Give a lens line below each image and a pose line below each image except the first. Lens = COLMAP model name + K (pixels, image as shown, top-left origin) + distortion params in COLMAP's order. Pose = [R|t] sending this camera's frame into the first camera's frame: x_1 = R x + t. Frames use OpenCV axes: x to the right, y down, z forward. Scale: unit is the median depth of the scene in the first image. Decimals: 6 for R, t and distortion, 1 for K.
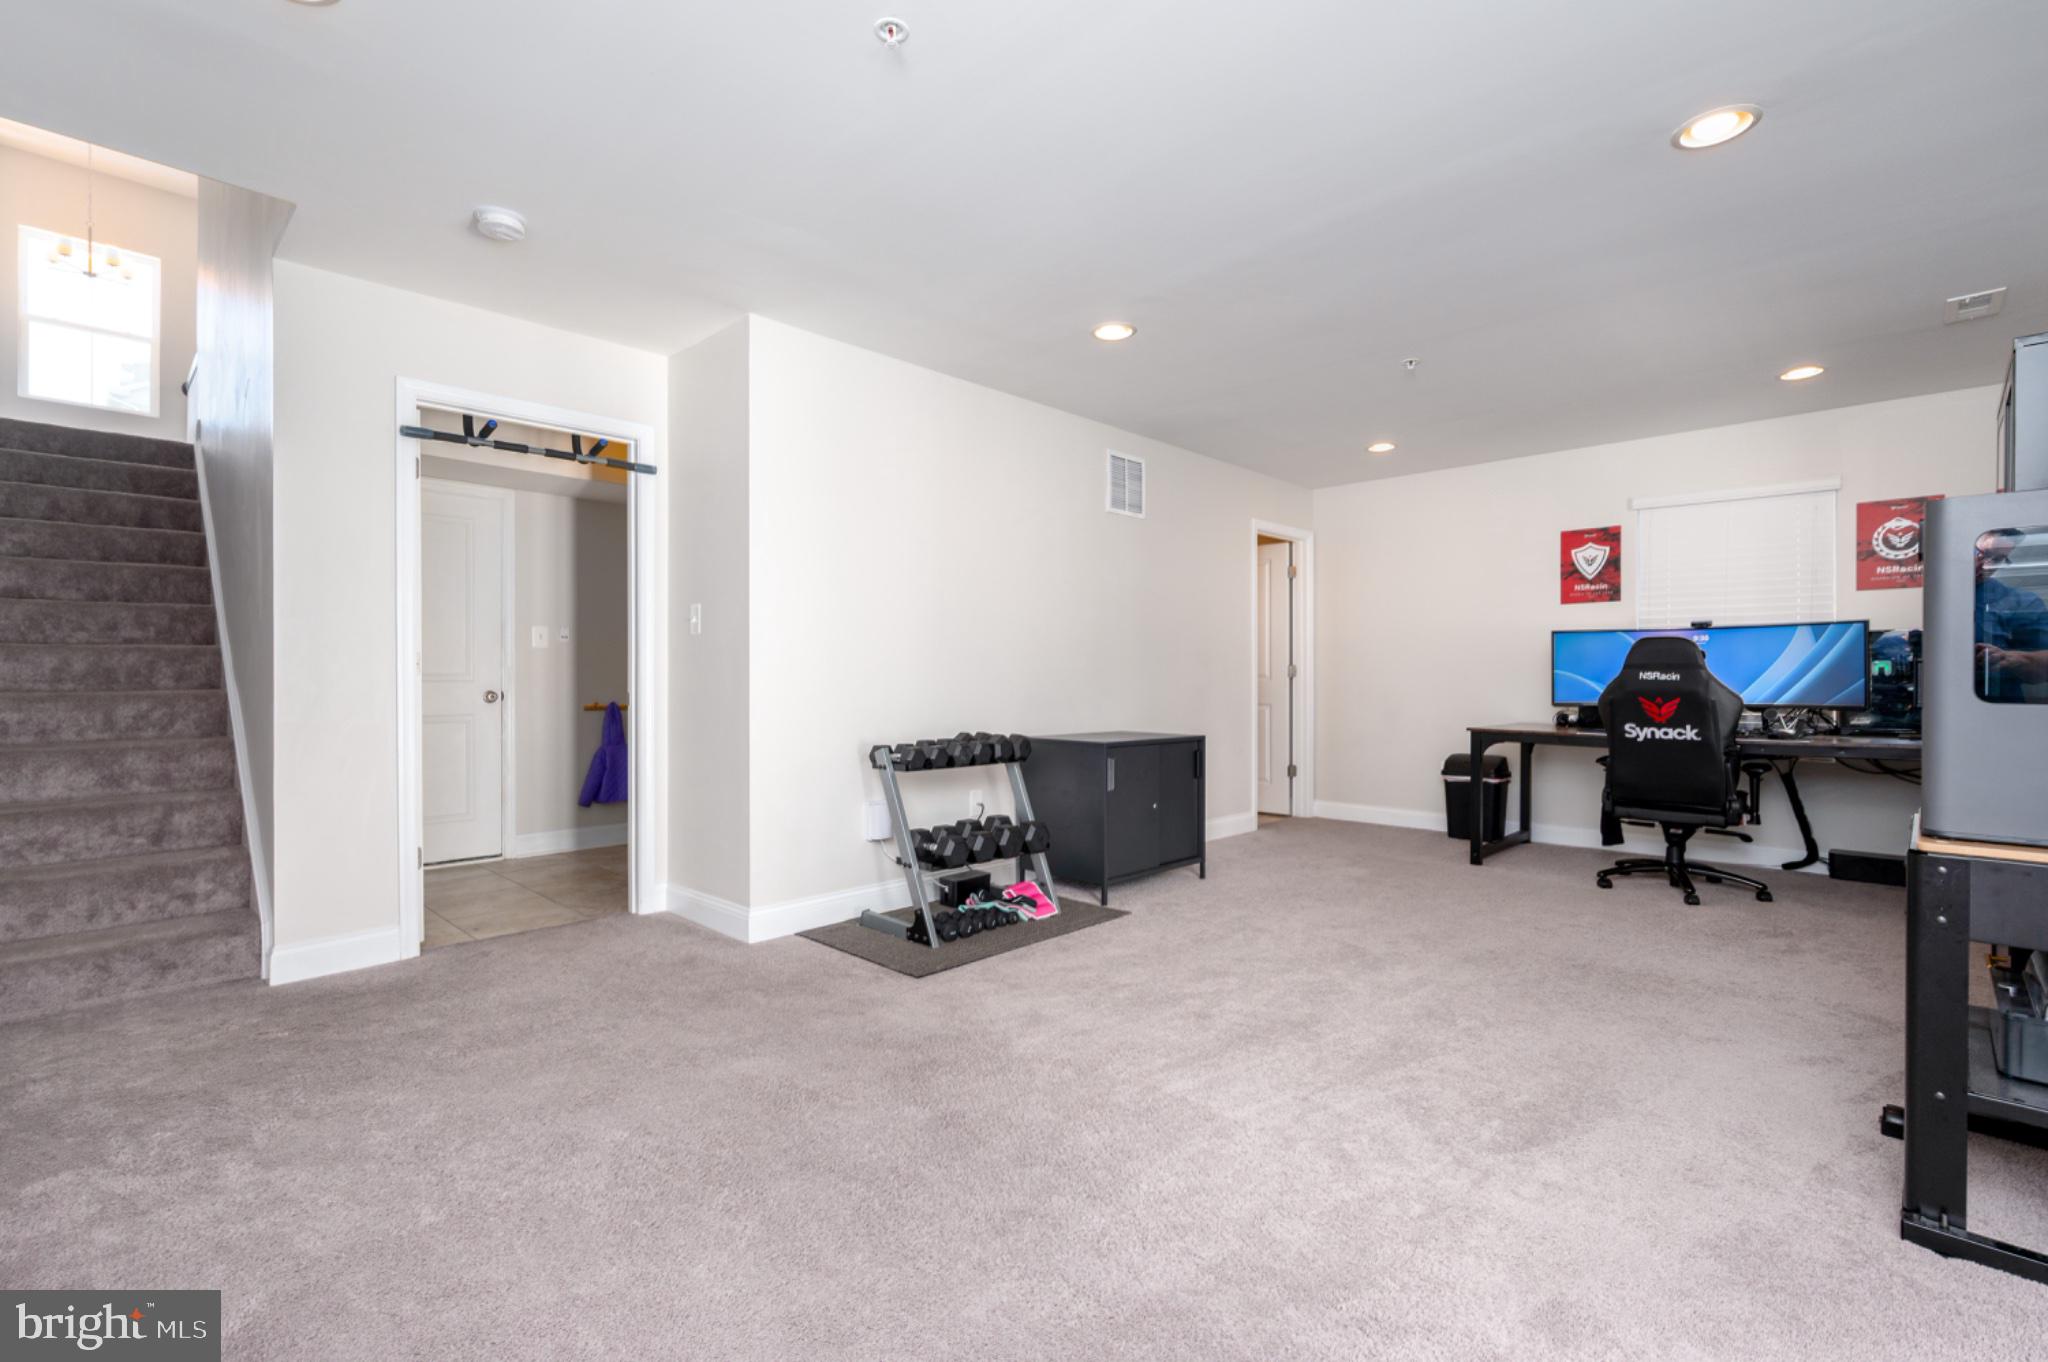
lens RADIAL K [[924.2, 0, 1035.0], [0, 924.2, 687.5], [0, 0, 1]] dist [-0.002176, -0.000481]
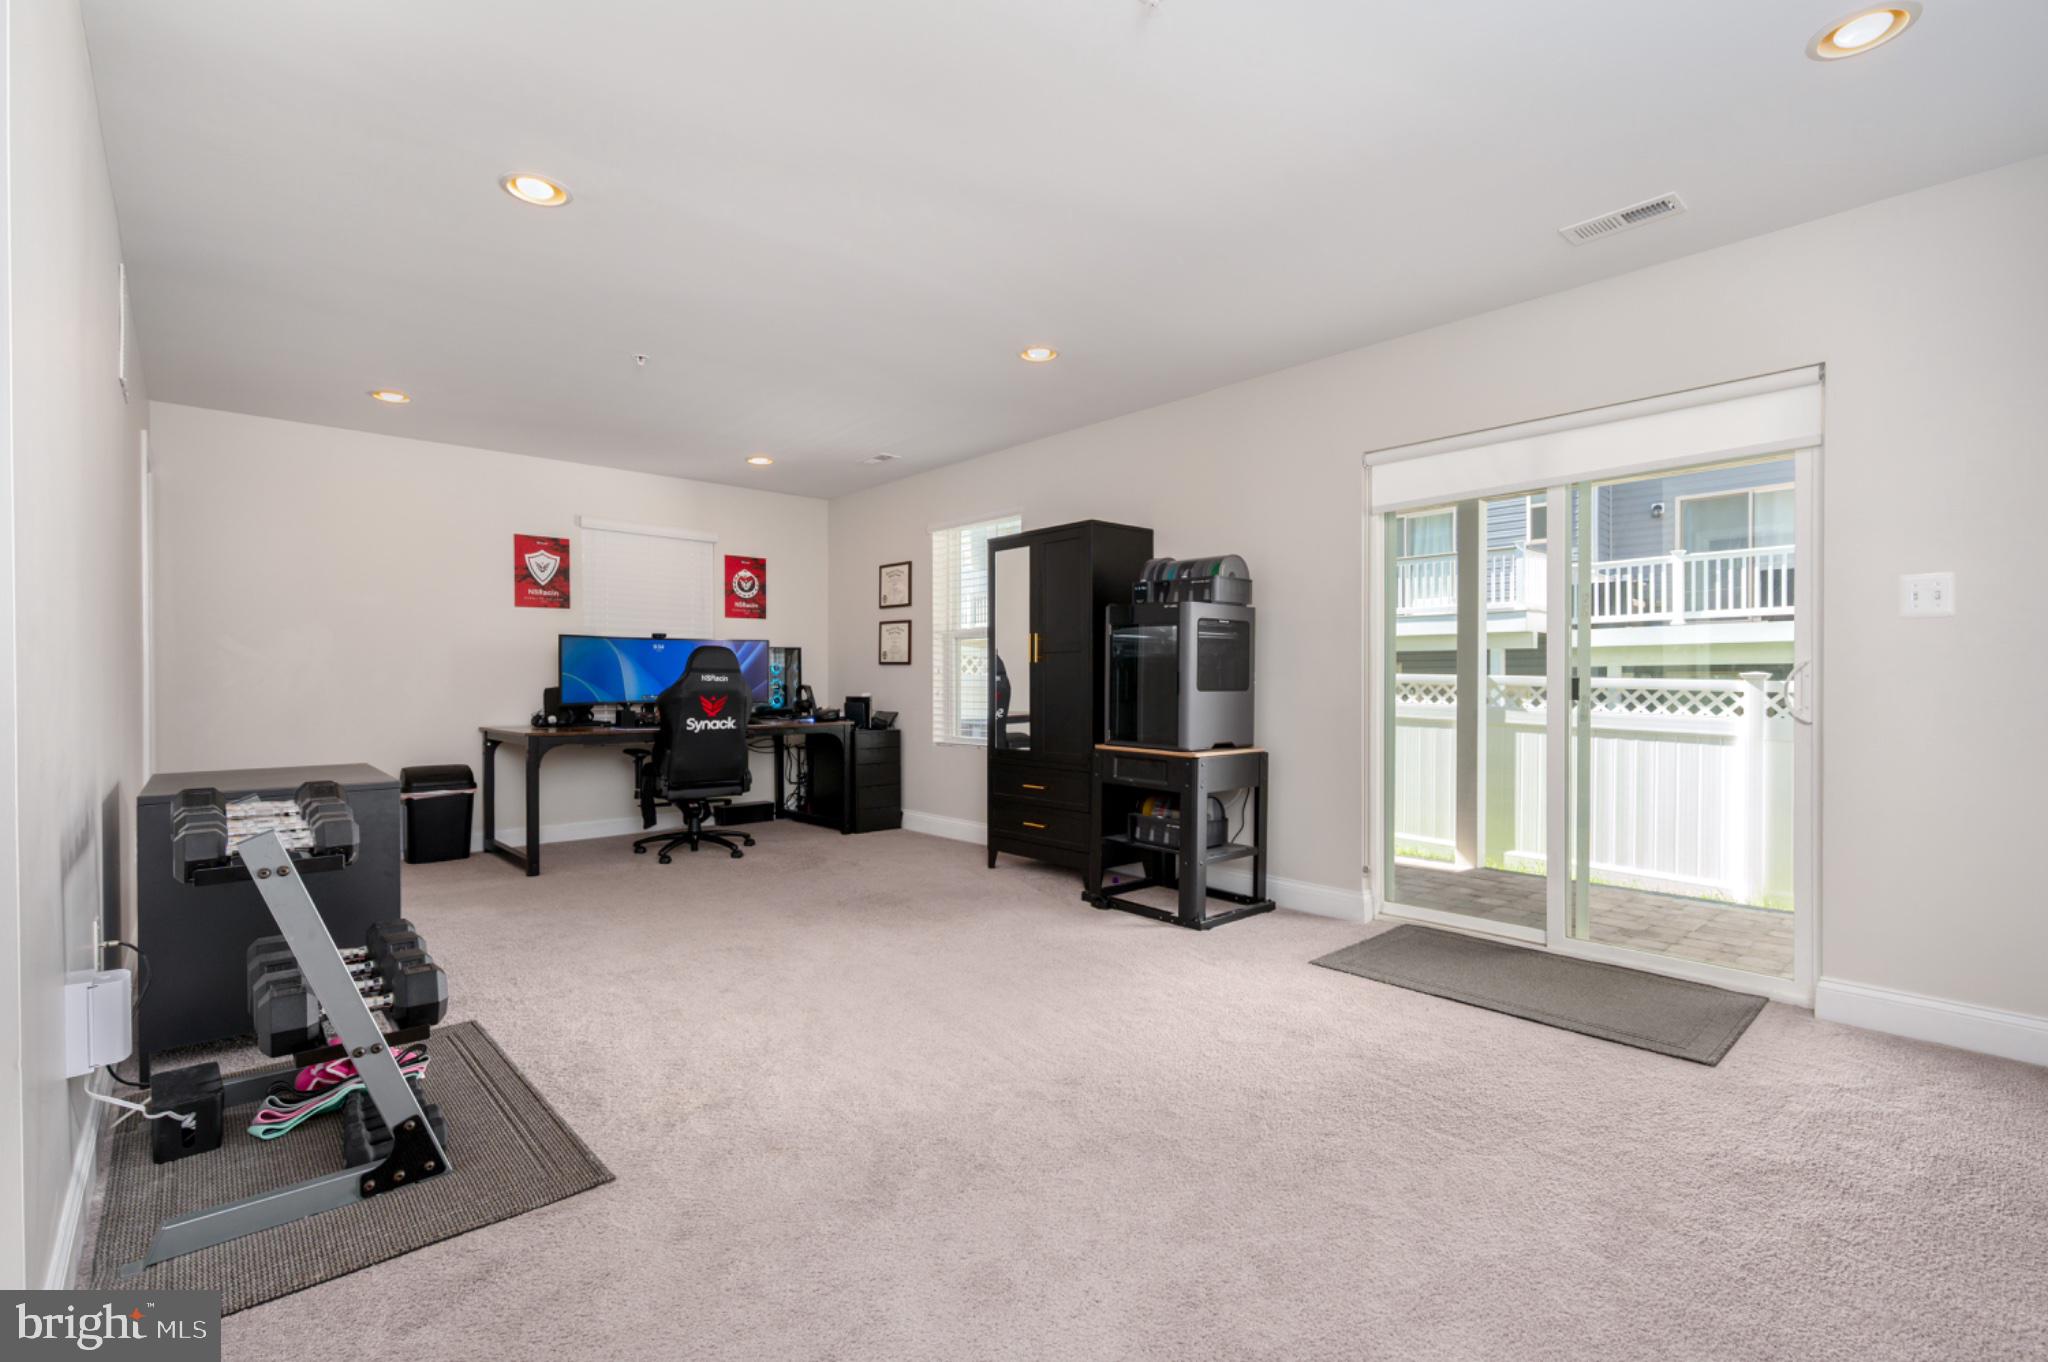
lens RADIAL K [[924.2, 0, 1029.7], [0, 924.2, 676.6], [0, 0, 1]] dist [-0.002176, -0.000481]
pose [[0.052929, 0.005376, 0.998584, -0.483035], [0.011365, 0.999917, -0.005986, -0.002354], [-0.998534, 0.011666, 0.052863, 0.473901]]
